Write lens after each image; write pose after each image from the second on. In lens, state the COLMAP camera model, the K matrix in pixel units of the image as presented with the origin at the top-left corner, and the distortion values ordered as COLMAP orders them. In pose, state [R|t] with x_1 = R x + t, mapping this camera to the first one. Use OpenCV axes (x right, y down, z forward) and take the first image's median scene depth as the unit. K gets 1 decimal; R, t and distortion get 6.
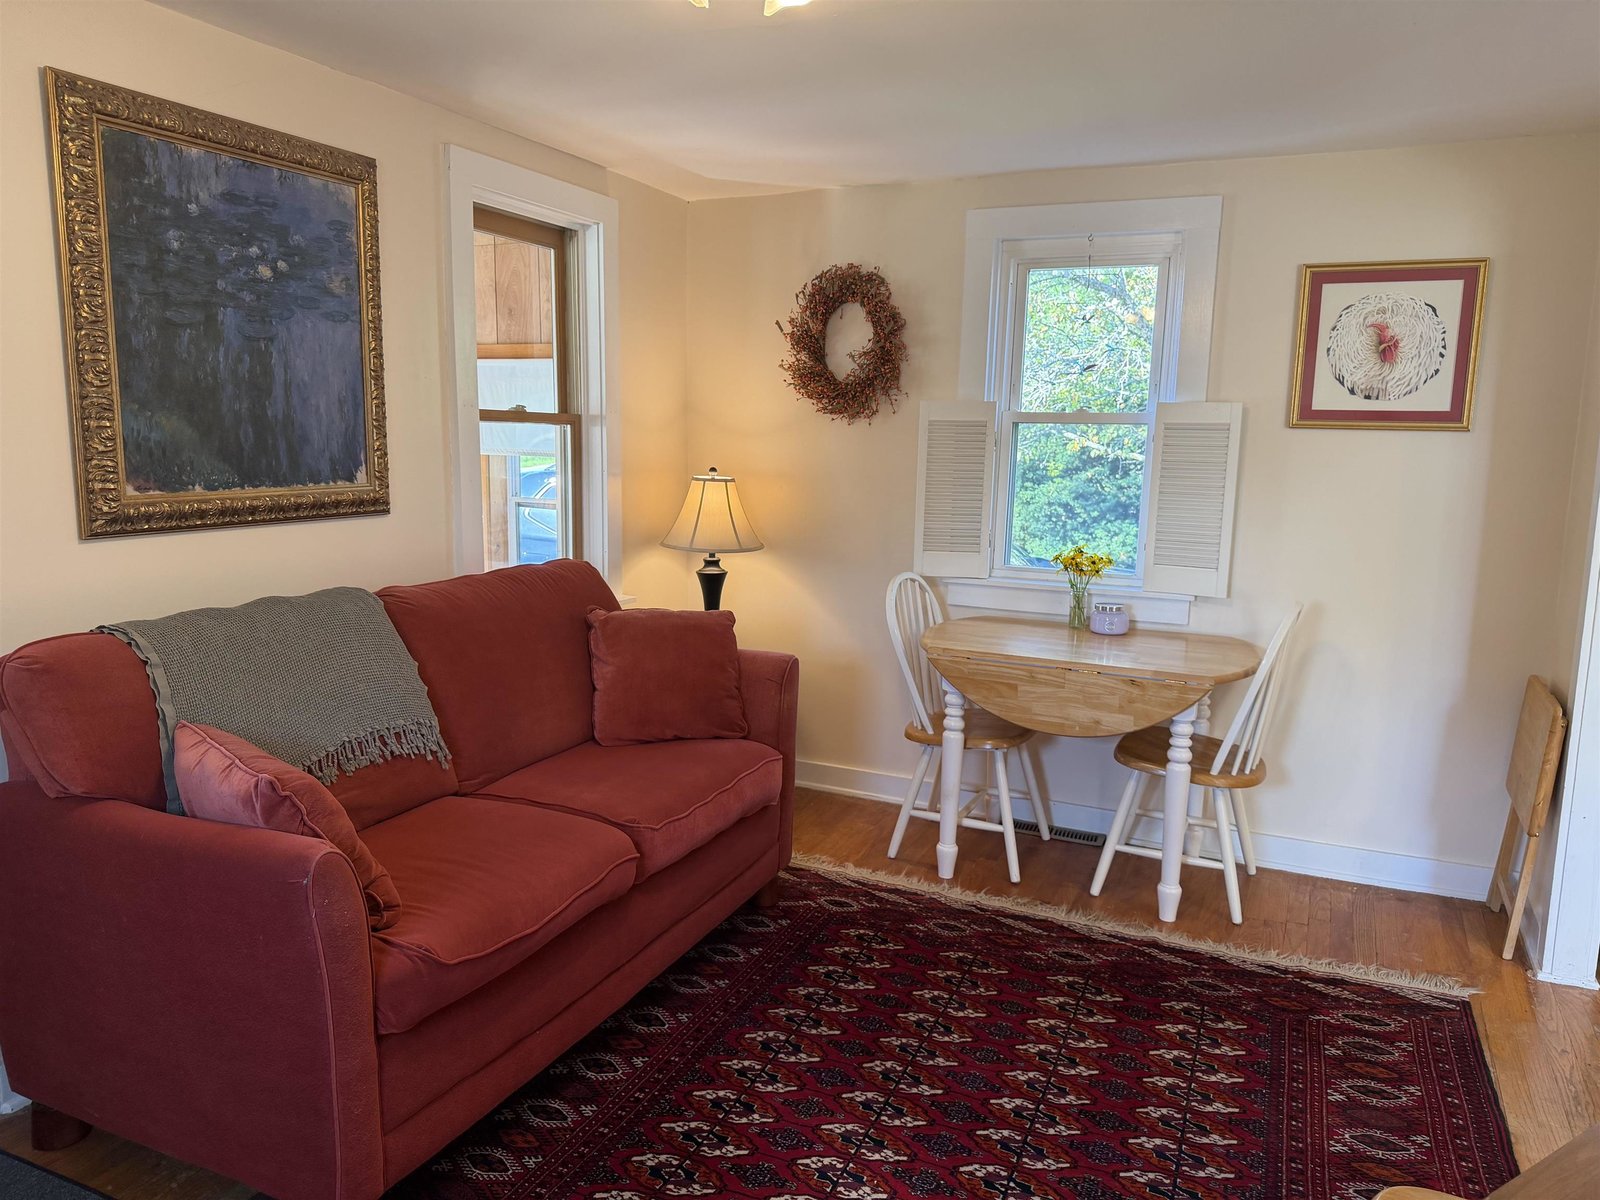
lens RADIAL K [[1126.7, 0, 805.8], [0, 1126.7, 606.3], [0, 0, 1]] dist [0.066495, -0.087762]
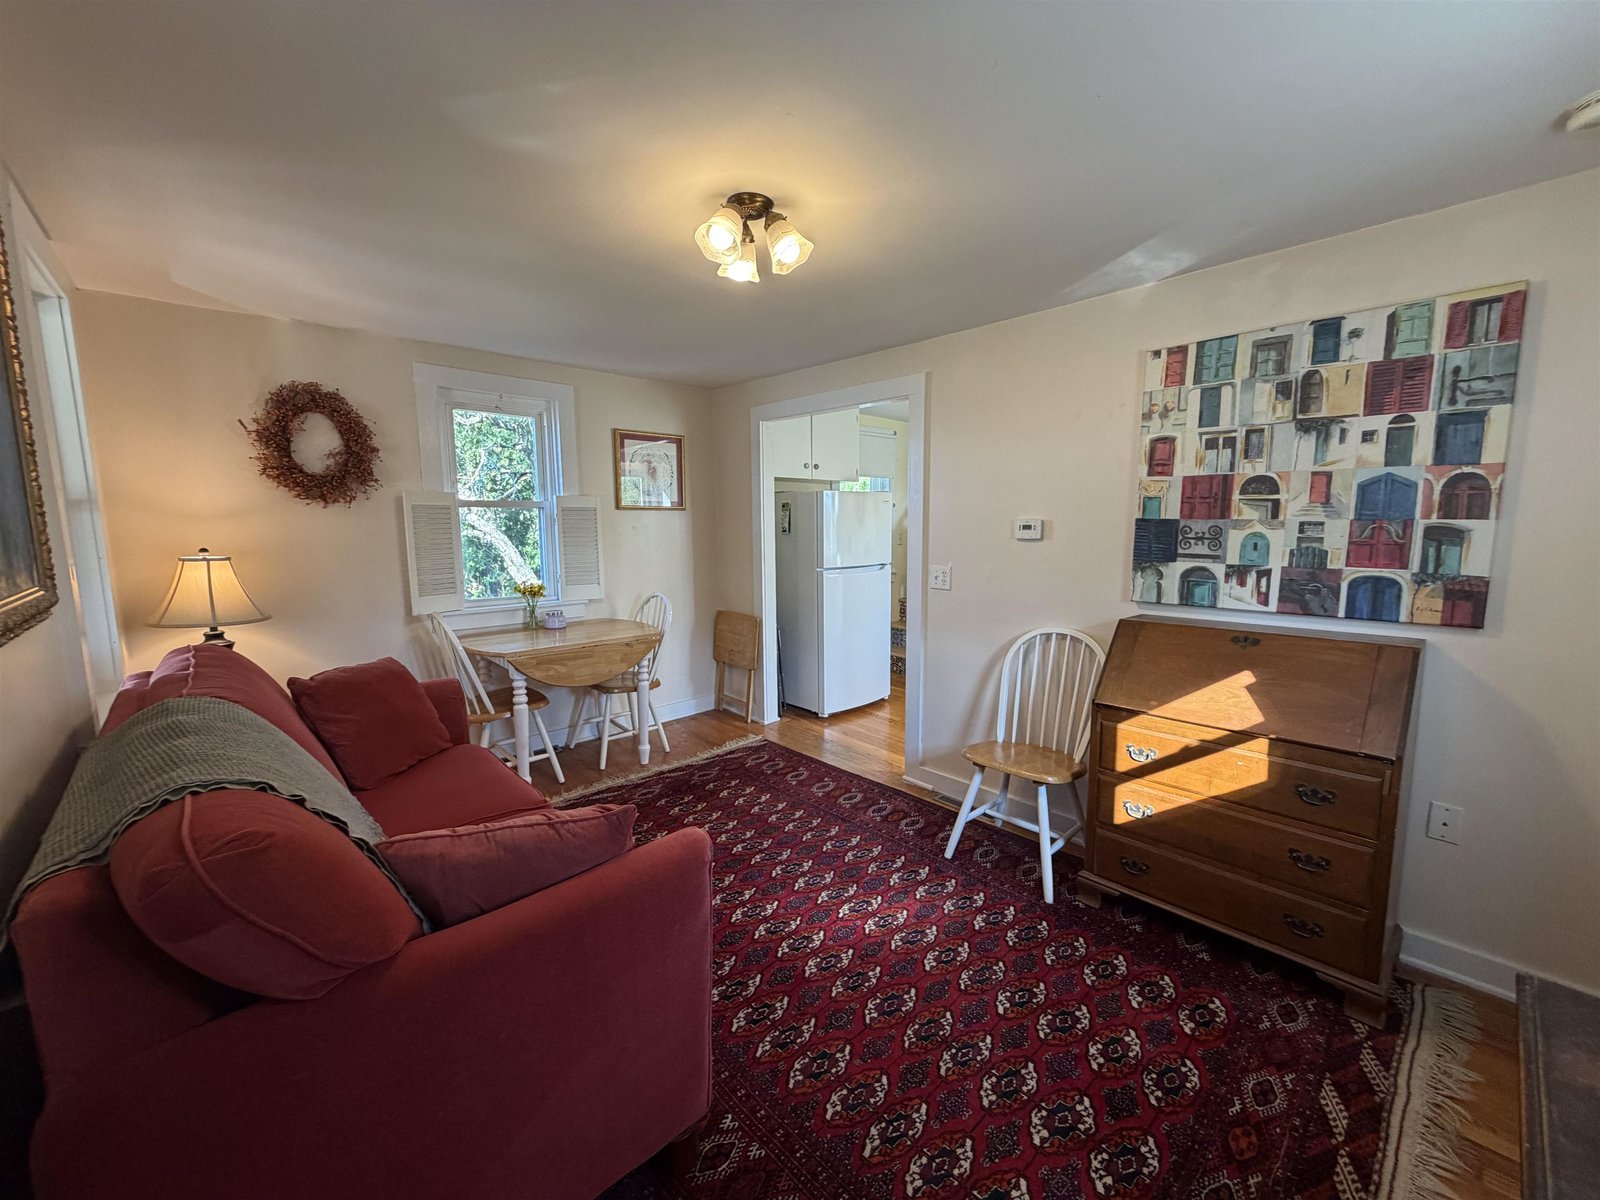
lens RADIAL K [[636.9, 0, 792.6], [0, 636.9, 604.4], [0, 0, 1]] dist [-0.001947, 0.001400]
pose [[0.389141, -0.141539, 0.910240, -0.531806], [0.153506, 0.984273, 0.087425, -0.046295], [-0.908298, 0.105706, 0.404748, 0.306998]]
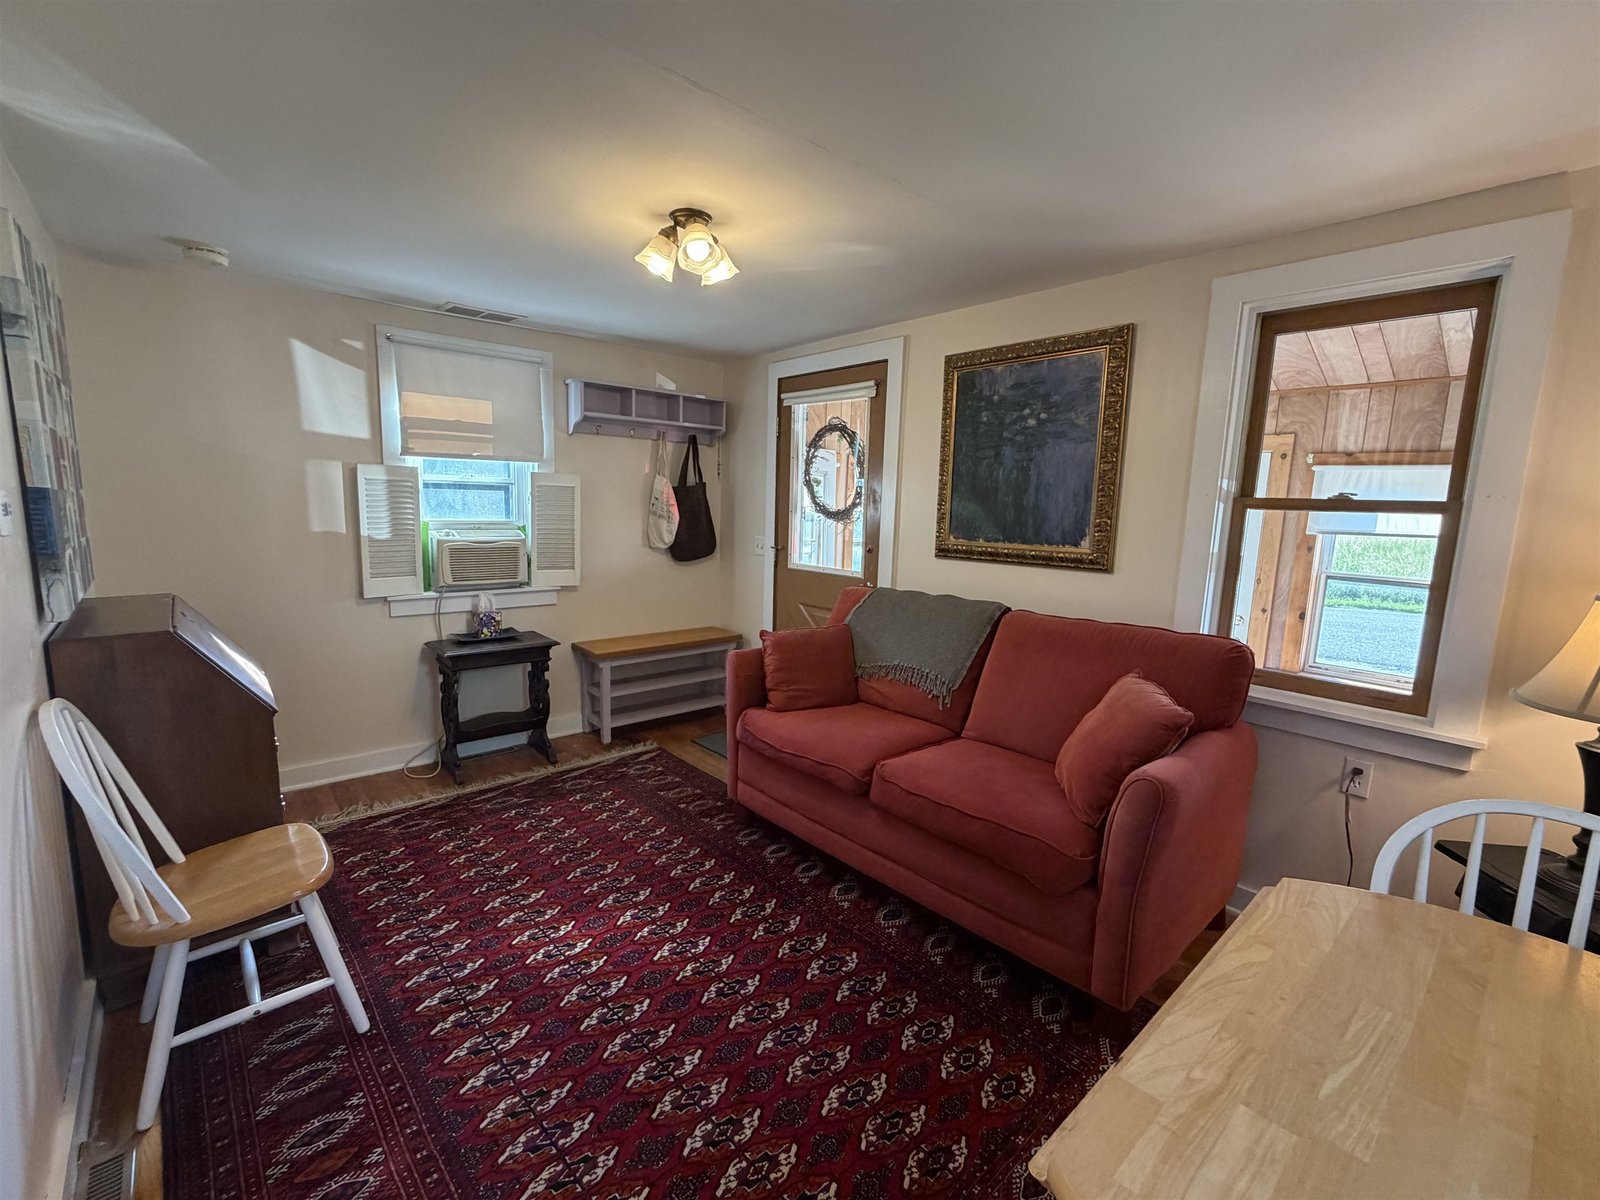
lens RADIAL K [[695.8, 0, 799.3], [0, 695.8, 601.3], [0, 0, 1]] dist [0.001821, -0.002199]
pose [[-0.397776, 0.096666, -0.912376, 0.540384], [-0.177907, 0.967433, 0.180062, -0.124827], [0.900069, 0.233942, -0.367624, 0.912249]]
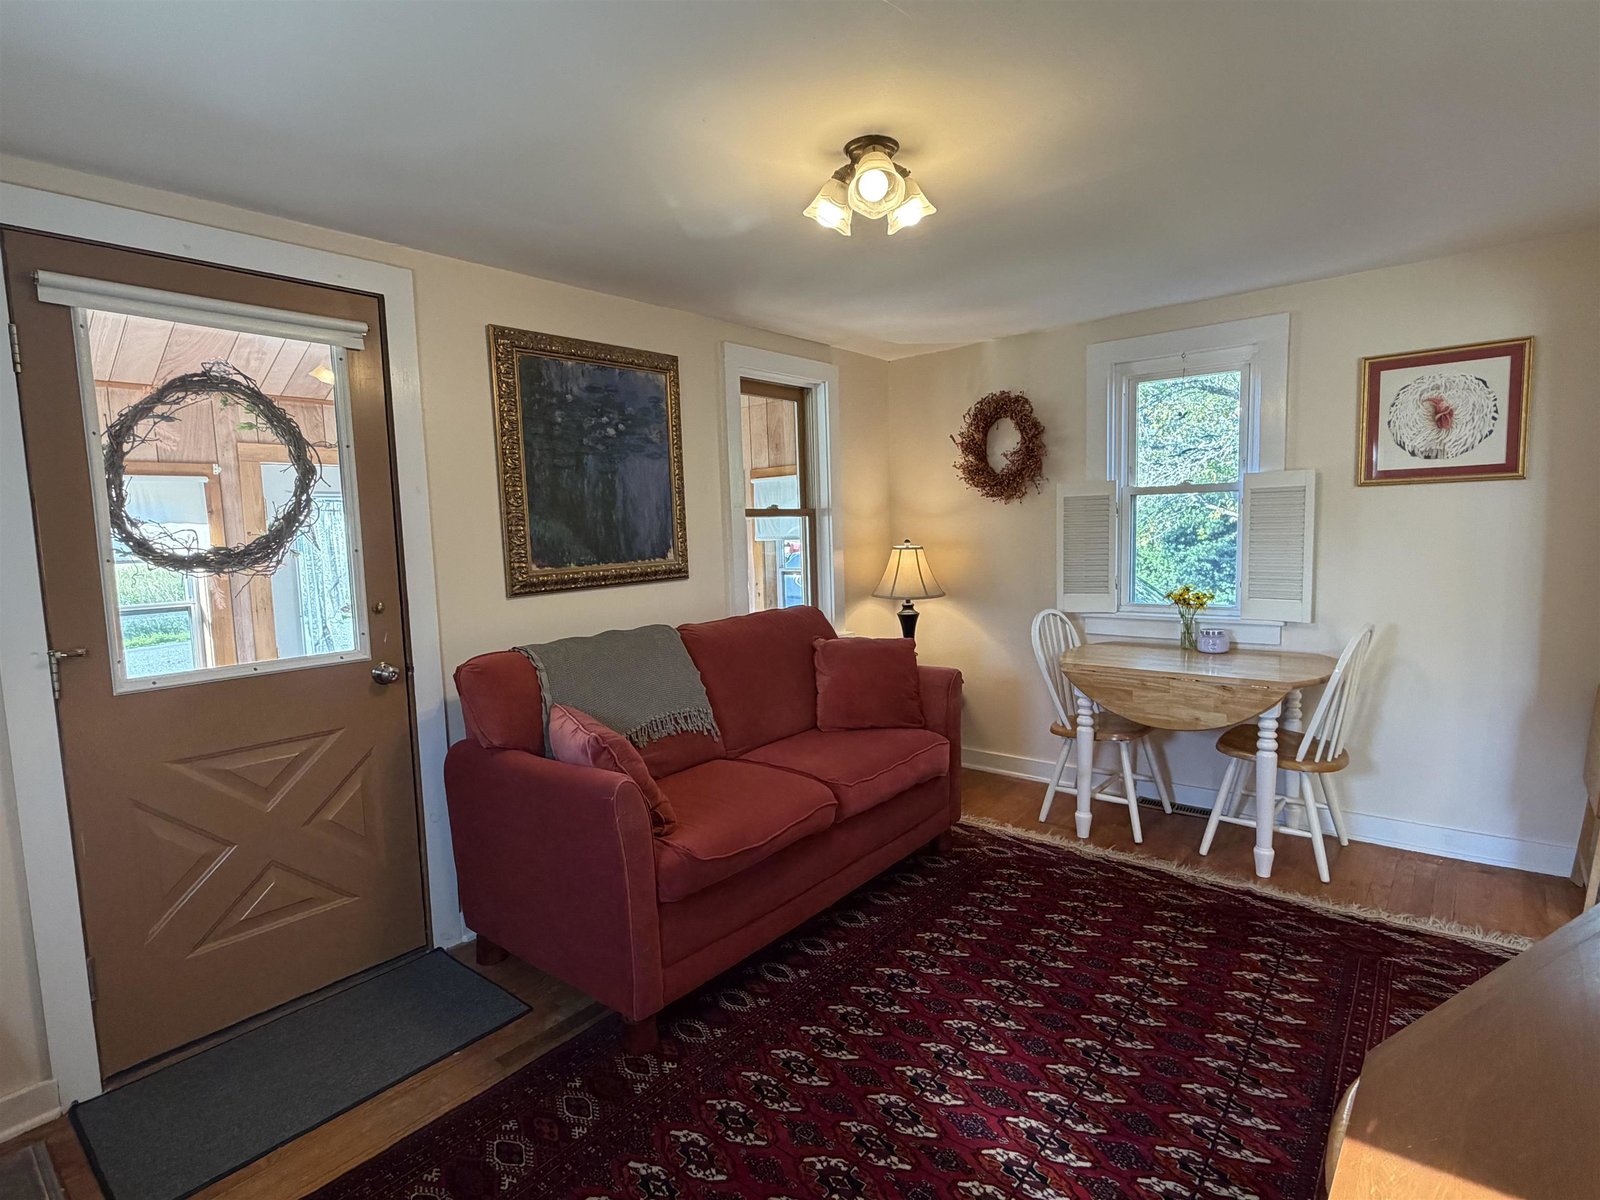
lens RADIAL K [[814.0, 0, 794.0], [0, 814.0, 606.2], [0, 0, 1]] dist [-0.000220, 0.002243]
pose [[0.963288, -0.027429, -0.267064, 0.064499], [0.013196, 0.998402, -0.054942, 0.018238], [0.268144, 0.049401, 0.962111, -0.028488]]
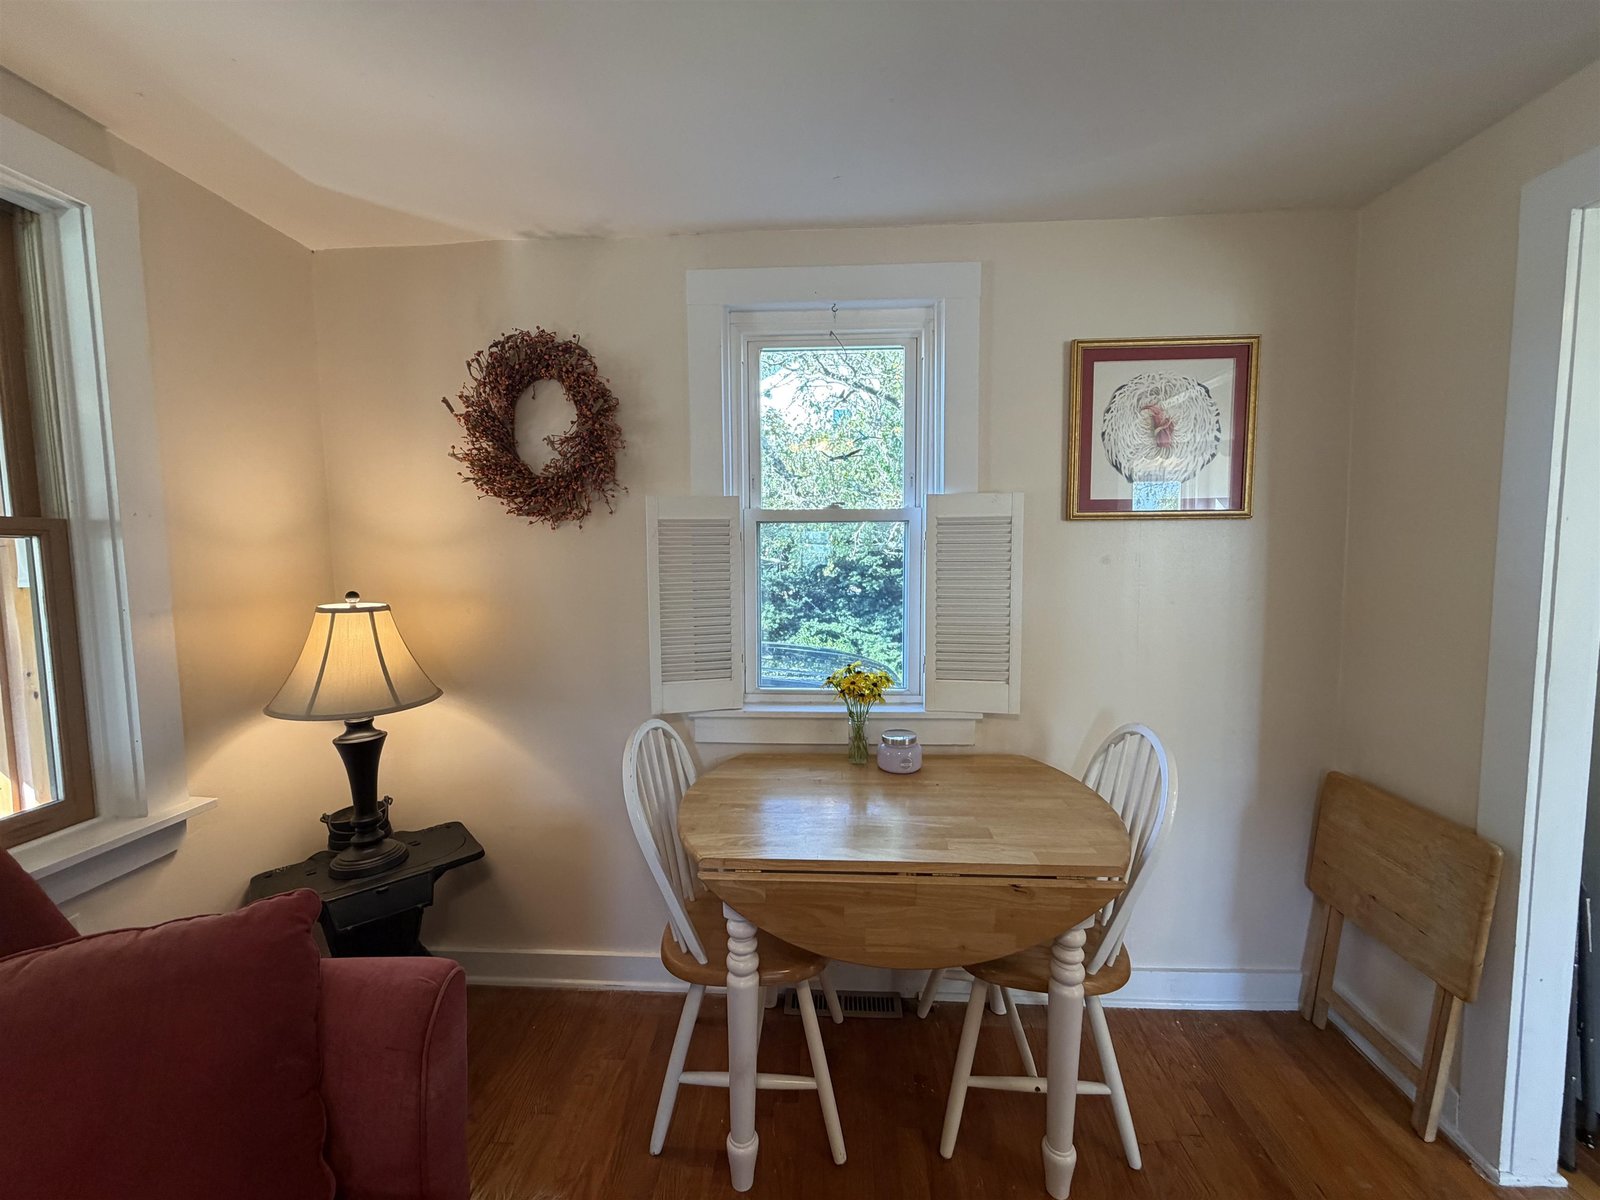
lens RADIAL K [[636.9, 0, 795.7], [0, 636.9, 598.7], [0, 0, 1]] dist [-0.001947, 0.001400]
pose [[0.928827, -0.059356, 0.365729, 0.037599], [0.085291, 0.994828, -0.055153, -0.091089], [-0.360564, 0.082421, 0.929086, 0.656598]]
